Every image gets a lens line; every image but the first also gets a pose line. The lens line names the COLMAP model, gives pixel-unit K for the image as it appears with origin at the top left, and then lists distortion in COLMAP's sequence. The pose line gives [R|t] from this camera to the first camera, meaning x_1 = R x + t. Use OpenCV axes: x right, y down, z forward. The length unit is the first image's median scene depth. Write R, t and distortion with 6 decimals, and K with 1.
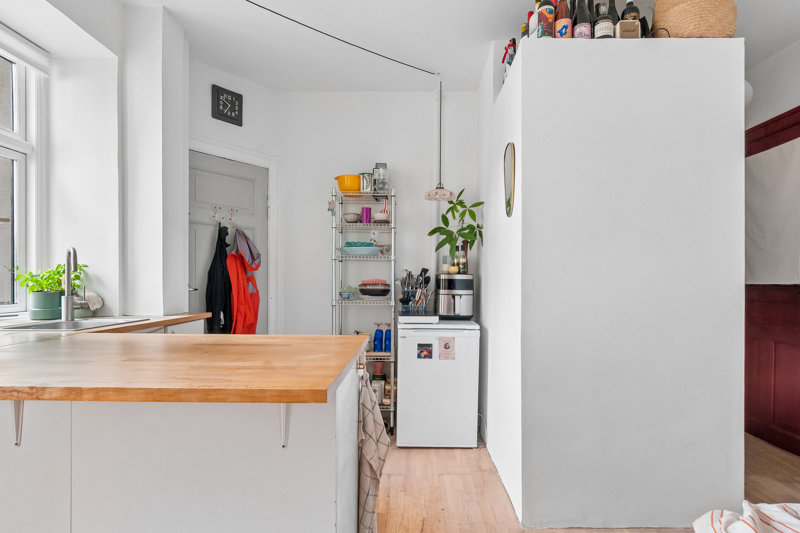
lens RADIAL K [[427.9, 0, 398.7], [0, 427.9, 284.6], [0, 0, 1]] dist [0.002936, 0.000047]
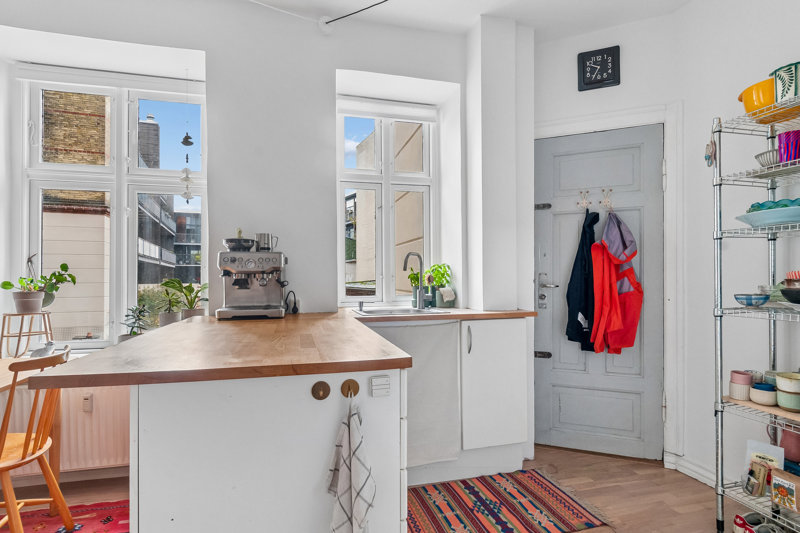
lens RADIAL K [[414.0, 0, 400.9], [0, 414.0, 276.6], [0, 0, 1]] dist [0.000093, -0.002119]
pose [[0.270103, -0.010205, -0.962777, 0.277057], [0.000019, 0.999944, -0.010593, 0.000212], [0.962832, 0.002843, 0.270088, 0.411000]]
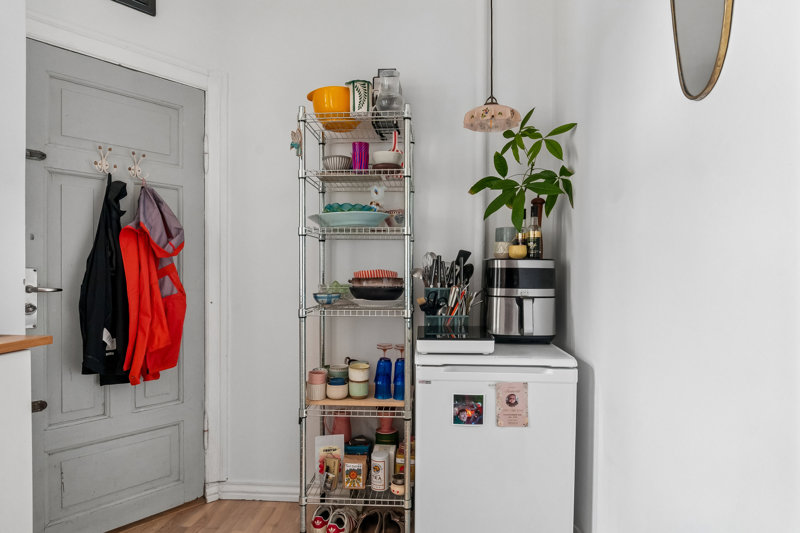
lens RADIAL K [[449.7, 0, 402.7], [0, 449.7, 277.9], [0, 0, 1]] dist [-0.002172, -0.001796]
pose [[0.998458, -0.006108, -0.055174, 0.012170], [0.006059, 0.999981, -0.001067, -0.000921], [0.055180, 0.000731, 0.998476, 0.409688]]
